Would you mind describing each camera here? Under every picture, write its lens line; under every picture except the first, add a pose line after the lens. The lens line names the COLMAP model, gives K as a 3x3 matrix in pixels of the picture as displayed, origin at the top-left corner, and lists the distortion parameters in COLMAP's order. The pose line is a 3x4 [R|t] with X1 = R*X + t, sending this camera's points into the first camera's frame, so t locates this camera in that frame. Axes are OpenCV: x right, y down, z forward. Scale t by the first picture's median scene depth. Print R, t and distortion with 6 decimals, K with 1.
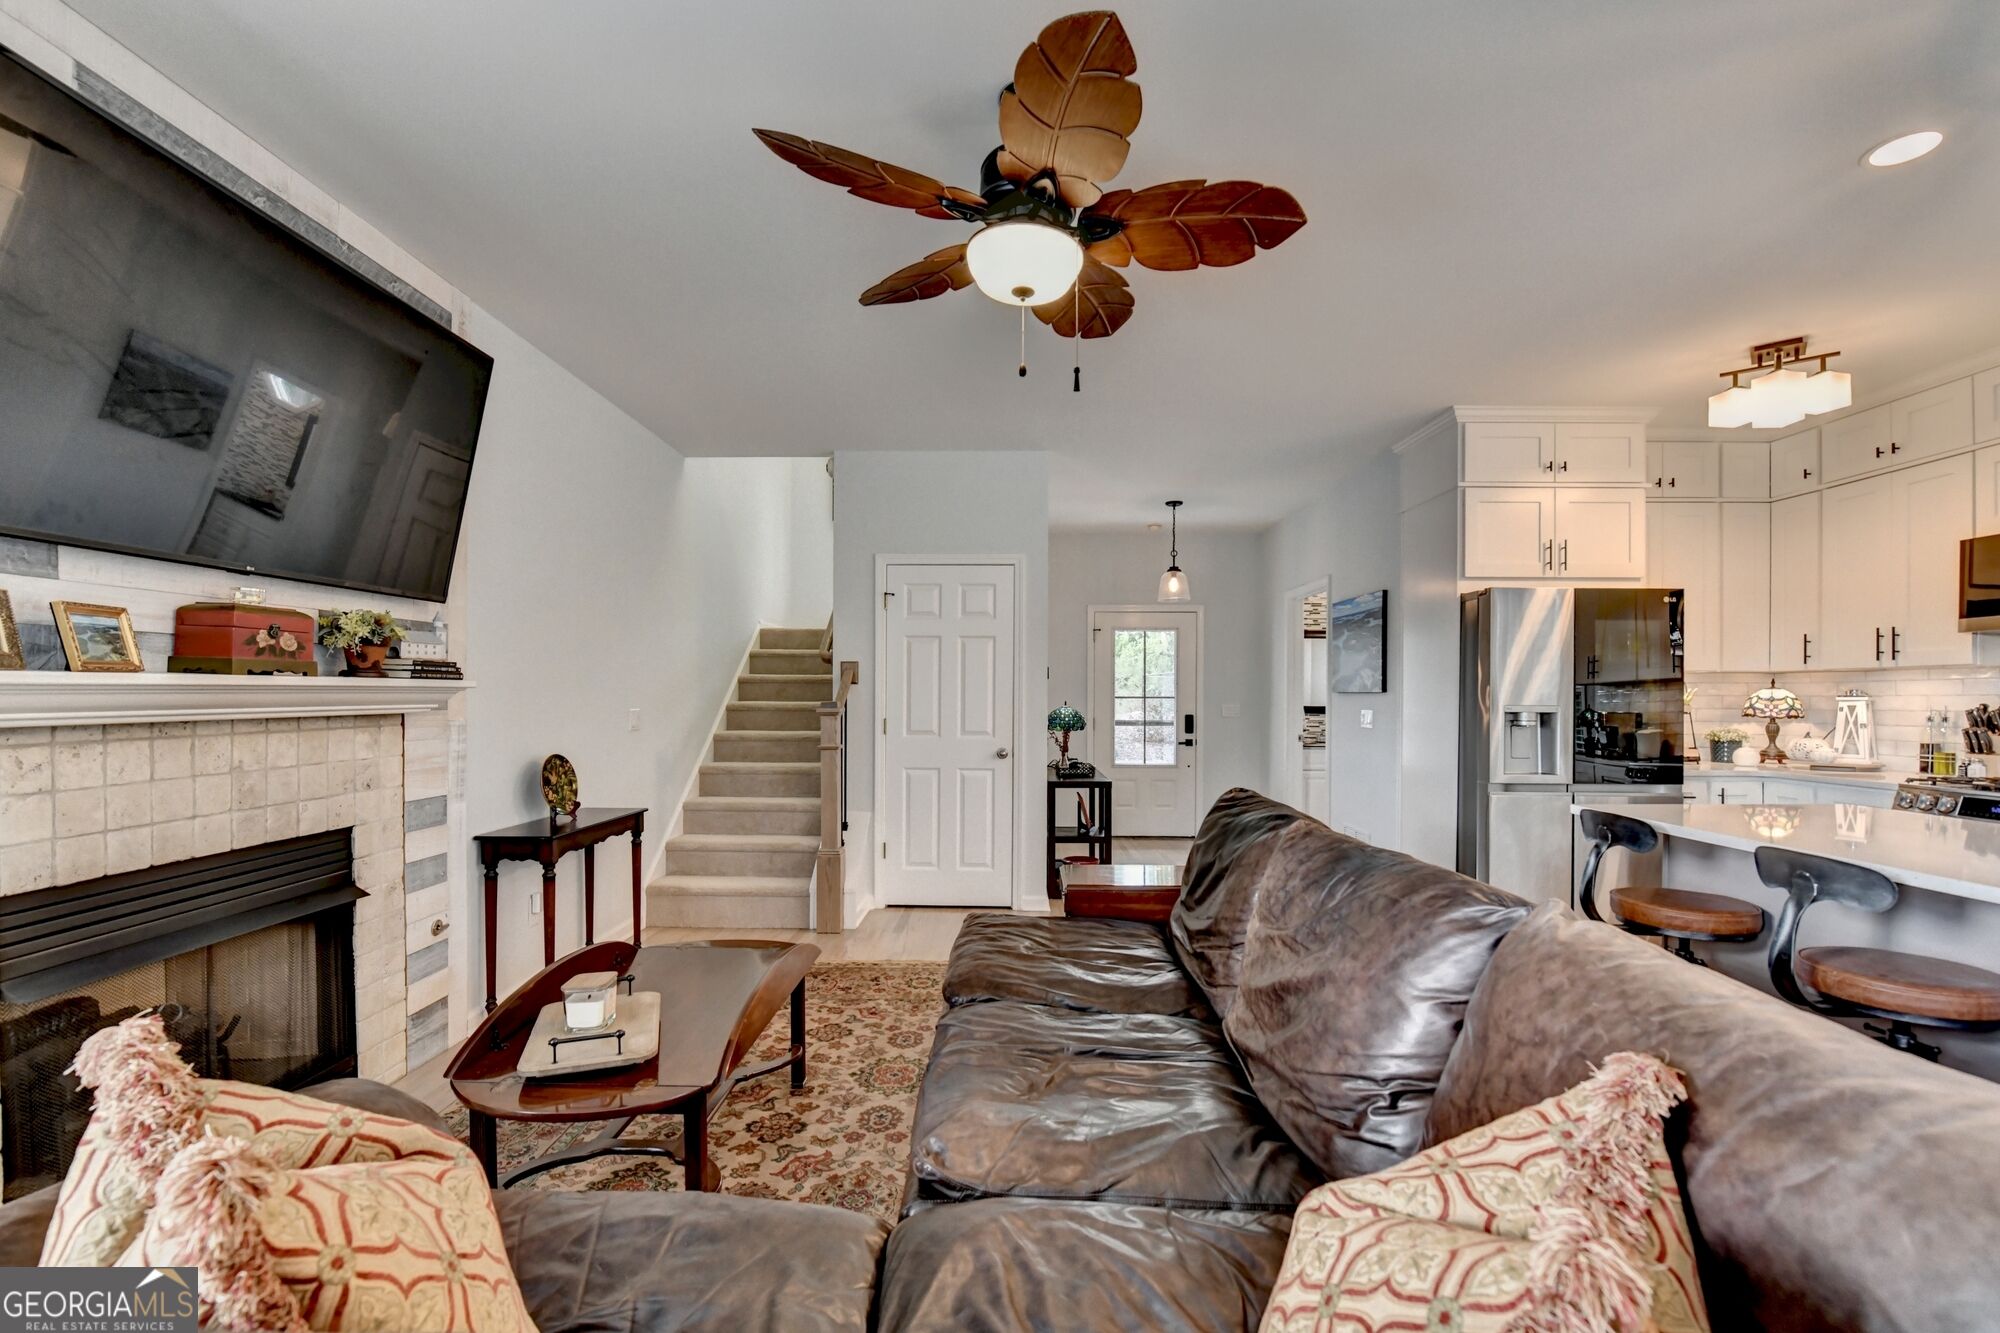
lens RADIAL K [[825.6, 0, 987.1], [0, 825.6, 702.3], [0, 0, 1]] dist [-0.020069, -0.000402]
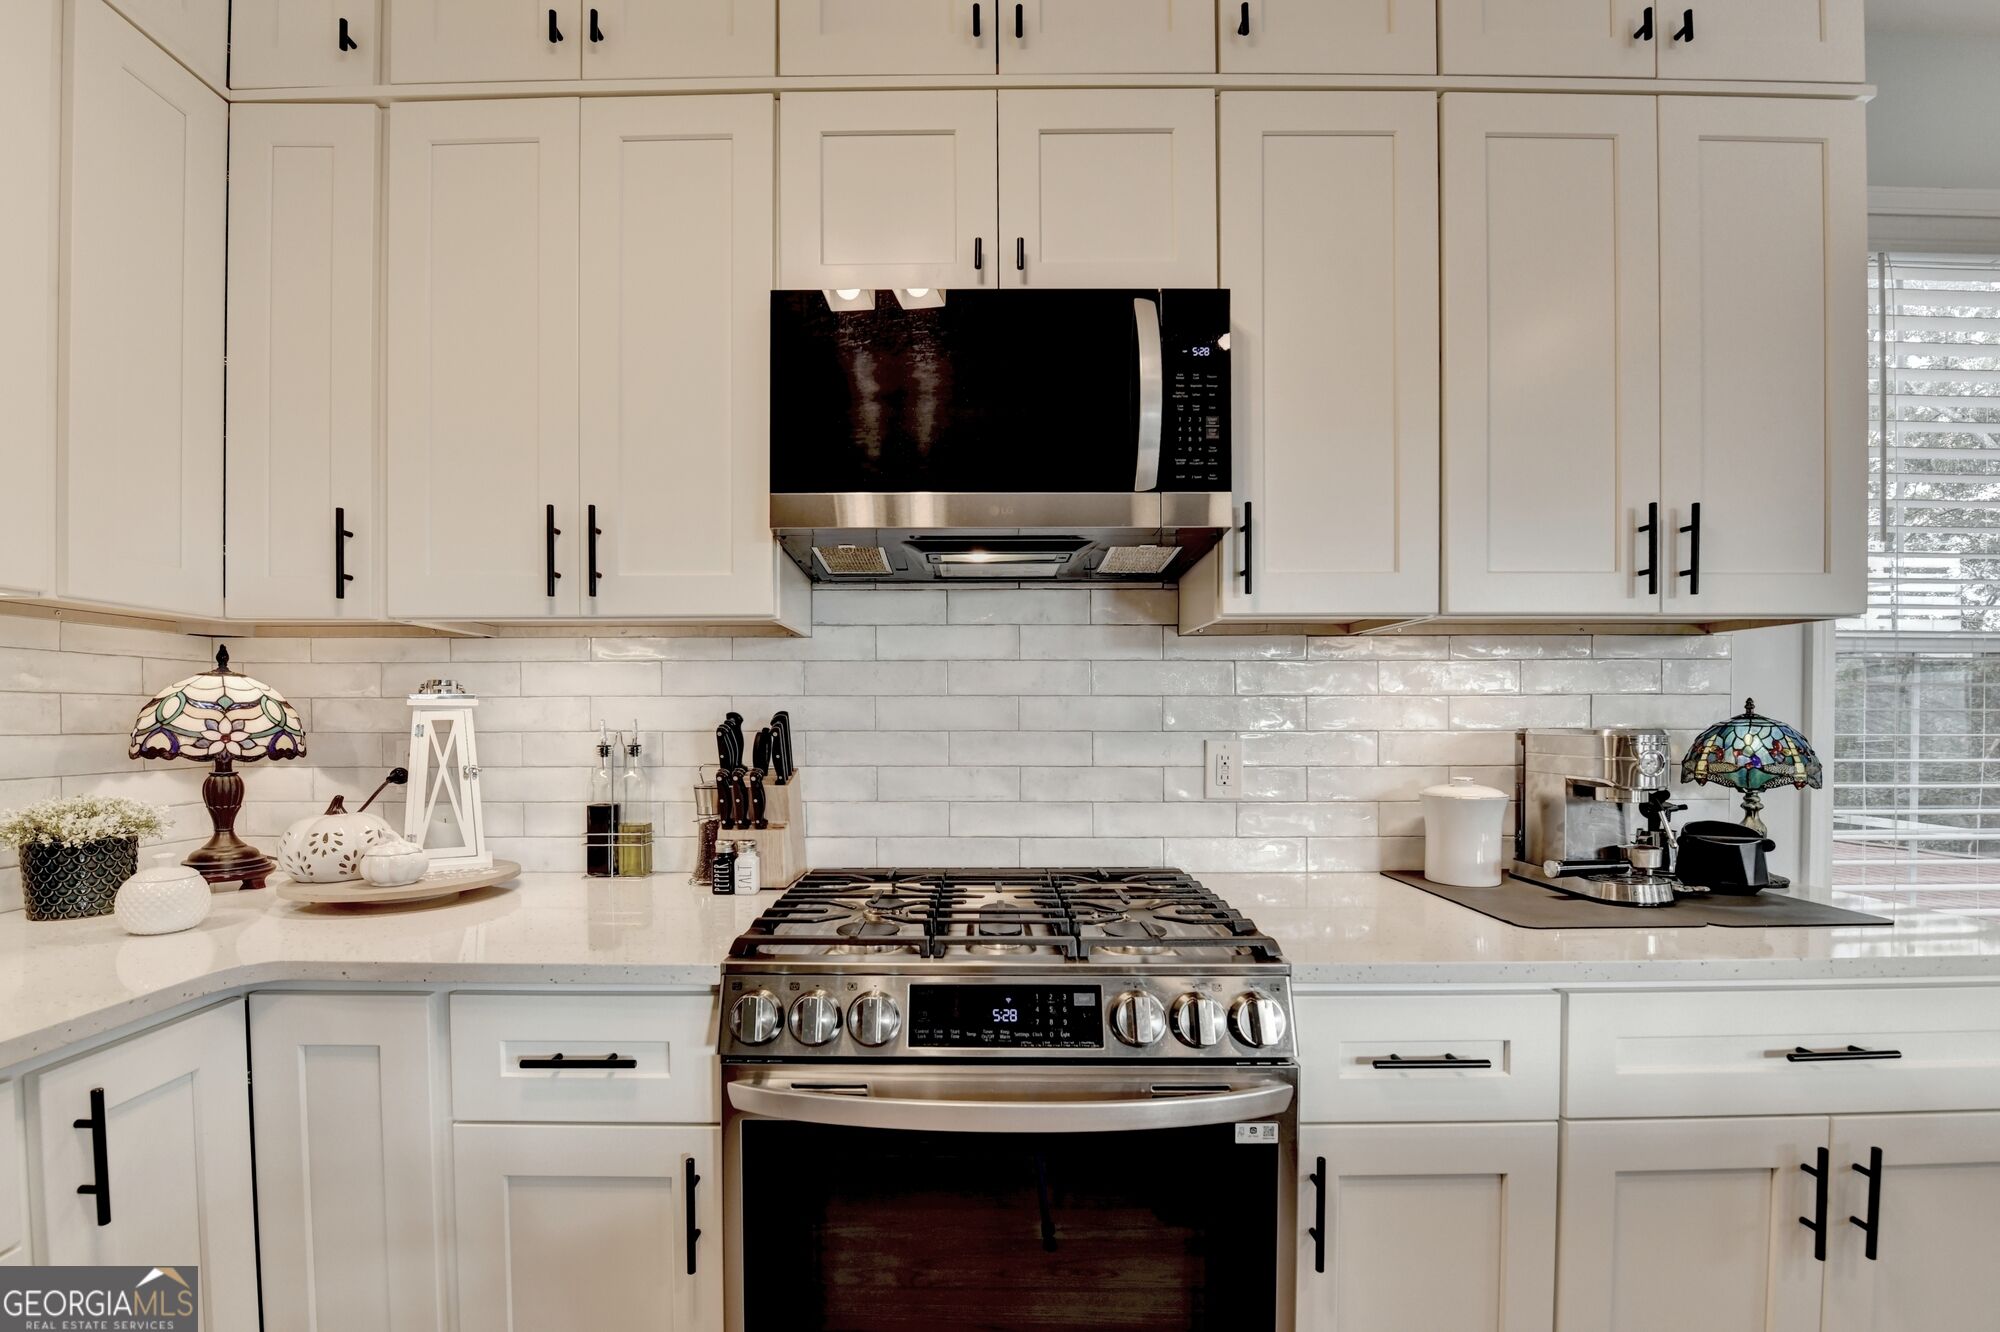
lens RADIAL K [[843.4, 0, 992.3], [0, 843.4, 731.1], [0, 0, 1]] dist [-0.017433, -0.000192]
pose [[-0.031783, -0.013937, 0.999398, 0.673144], [0.008461, 0.999863, 0.014213, 0.005784], [-0.999459, 0.008907, -0.031660, 0.760393]]
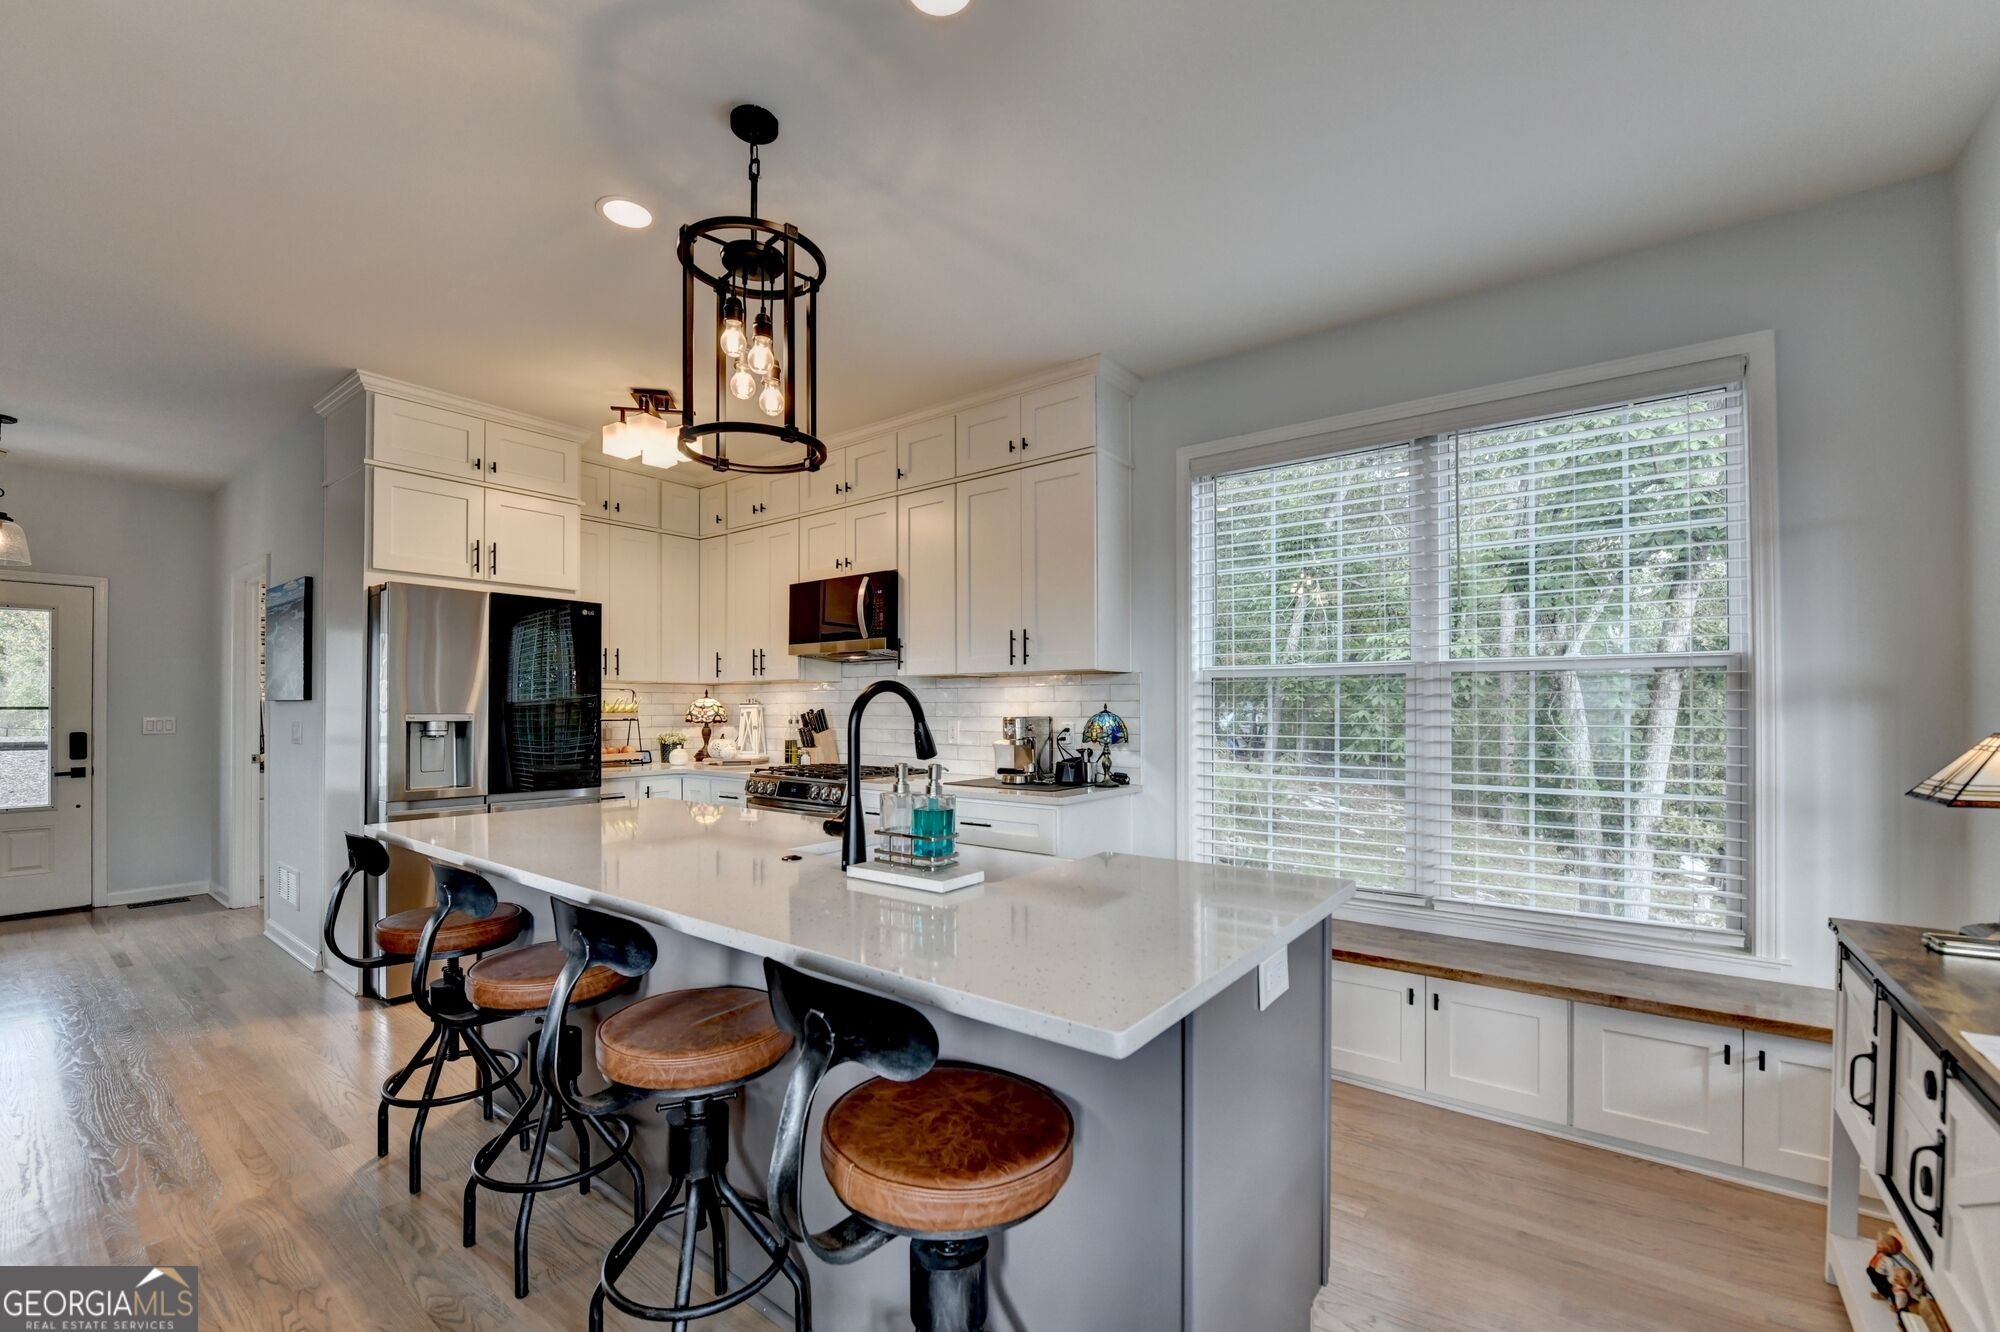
lens RADIAL K [[825.6, 0, 987.1], [0, 825.6, 701.8], [0, 0, 1]] dist [-0.020069, -0.000402]
pose [[0.585903, 0.002503, 0.810377, 0.263099], [0.008888, 0.999915, -0.009514, 0.004294], [-0.810332, 0.012777, 0.585831, -0.041661]]
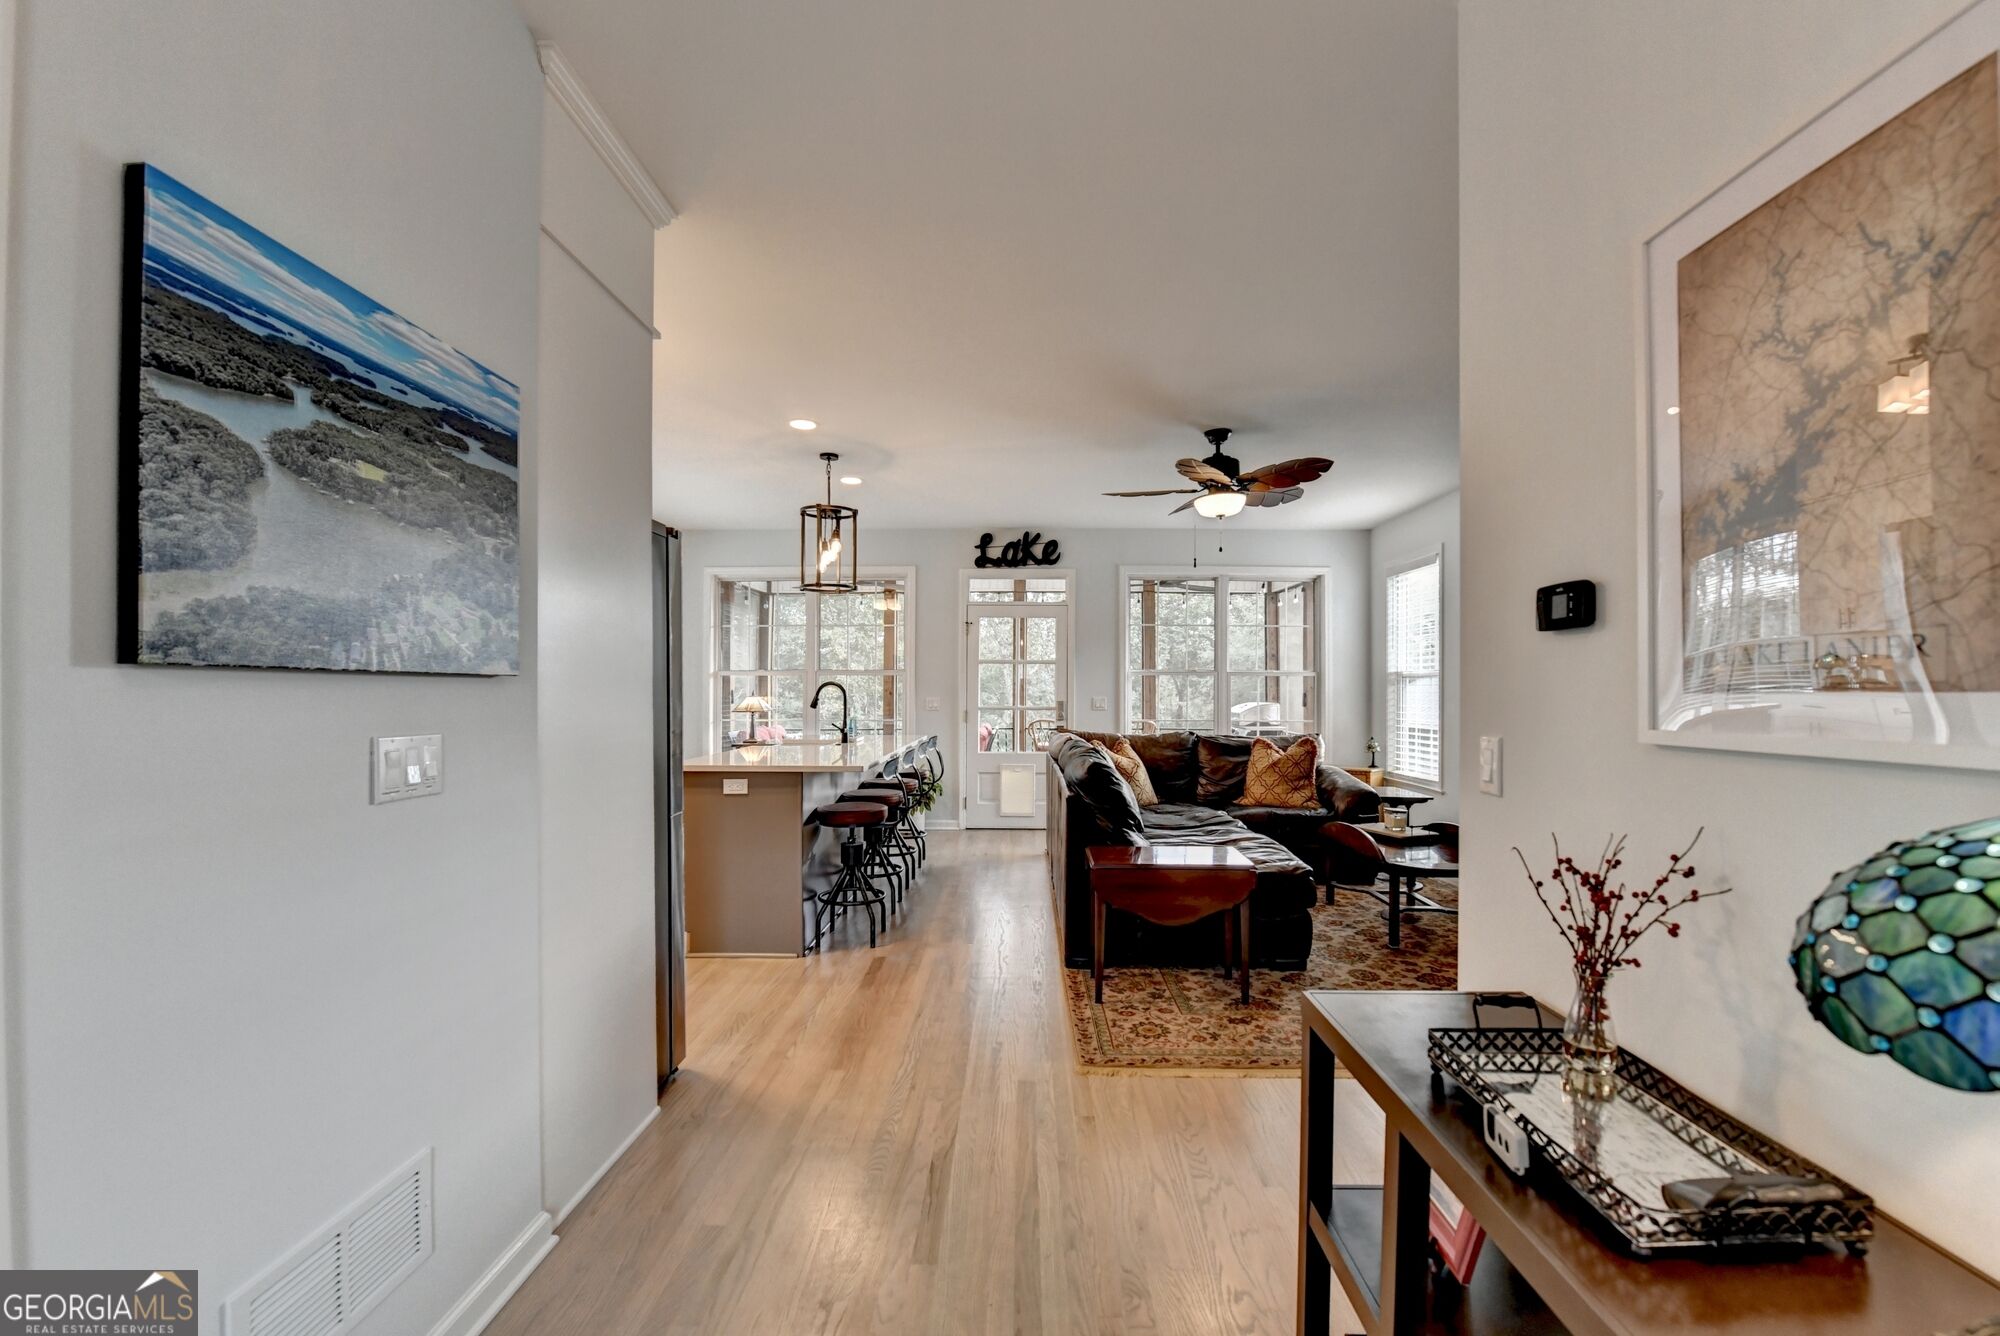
lens RADIAL K [[825.6, 0, 987.1], [0, 825.6, 703.8], [0, 0, 1]] dist [-0.020069, -0.000402]
pose [[-0.999939, -0.005662, 0.009475, 0.329838], [-0.005414, 0.999647, 0.026022, -0.012728], [-0.009619, 0.025970, -0.999616, 1.620120]]
